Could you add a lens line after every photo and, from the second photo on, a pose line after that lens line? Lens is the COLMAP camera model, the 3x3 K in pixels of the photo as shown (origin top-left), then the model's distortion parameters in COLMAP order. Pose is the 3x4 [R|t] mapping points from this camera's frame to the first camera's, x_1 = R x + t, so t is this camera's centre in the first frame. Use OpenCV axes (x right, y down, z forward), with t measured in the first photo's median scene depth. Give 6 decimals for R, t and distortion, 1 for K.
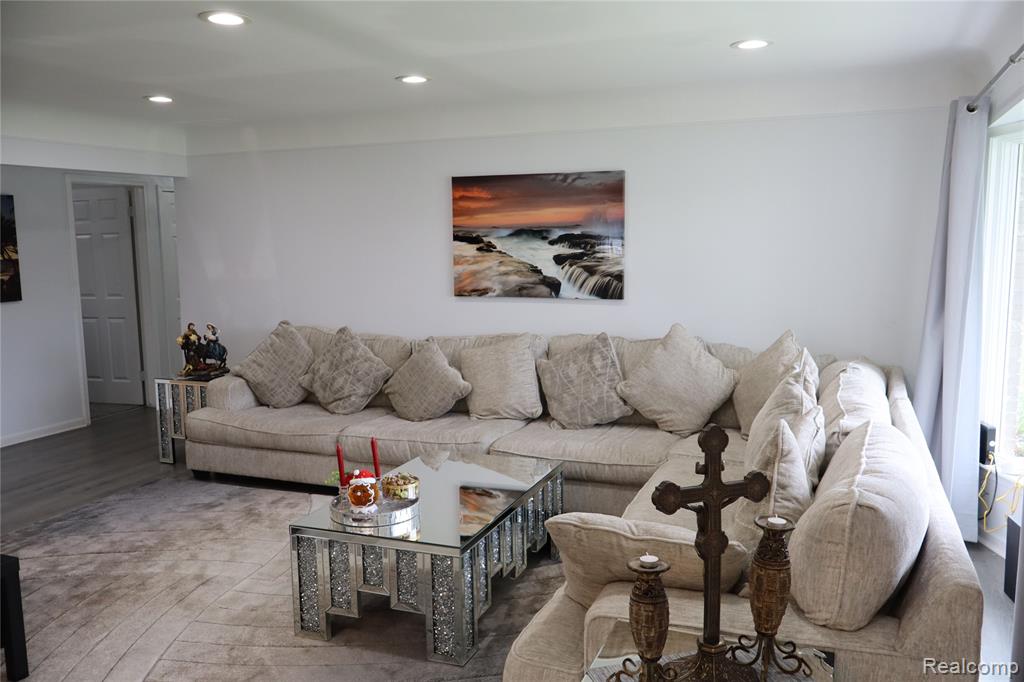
lens RADIAL K [[848.9, 0, 512.0], [0, 848.9, 341.0], [0, 0, 1]] dist [-0.002302, 0.003625]
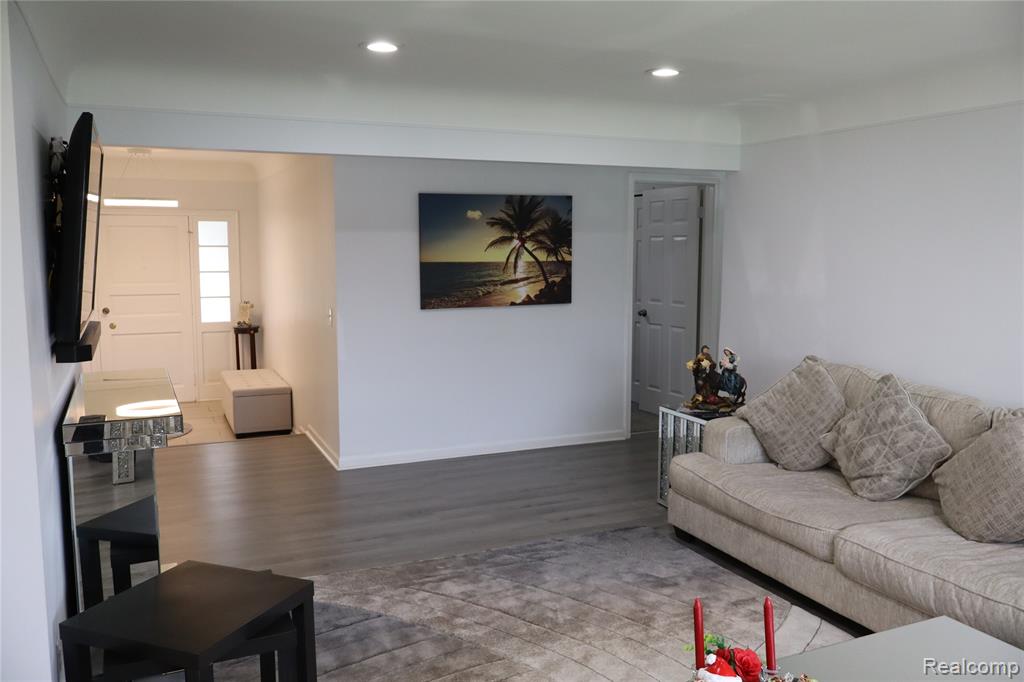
lens RADIAL K [[848.9, 0, 512.0], [0, 848.9, 341.0], [0, 0, 1]] dist [-0.002302, 0.003625]
pose [[0.723421, 0.098441, -0.683353, 0.054153], [-0.100561, 0.994251, 0.036771, -0.039740], [0.683045, 0.042118, 0.729161, 0.286708]]
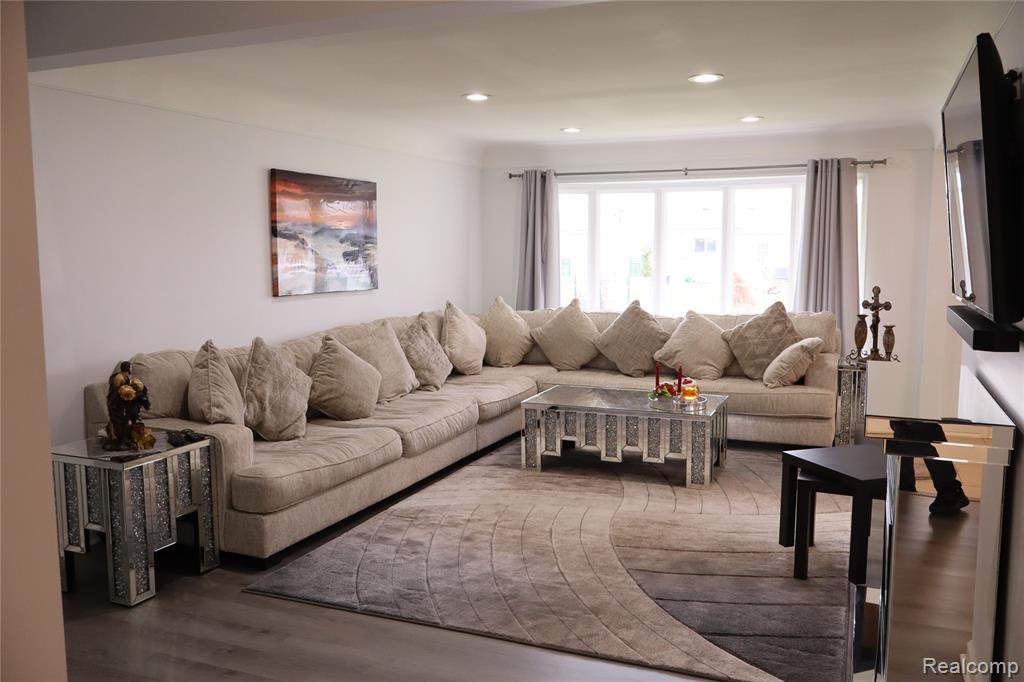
lens RADIAL K [[848.9, 0, 512.0], [0, 848.9, 341.0], [0, 0, 1]] dist [-0.002302, 0.003625]
pose [[0.017187, -0.095957, 0.995237, -1.045674], [0.126928, 0.987540, 0.093023, -0.061853], [-0.991763, 0.124724, 0.029152, 0.760329]]
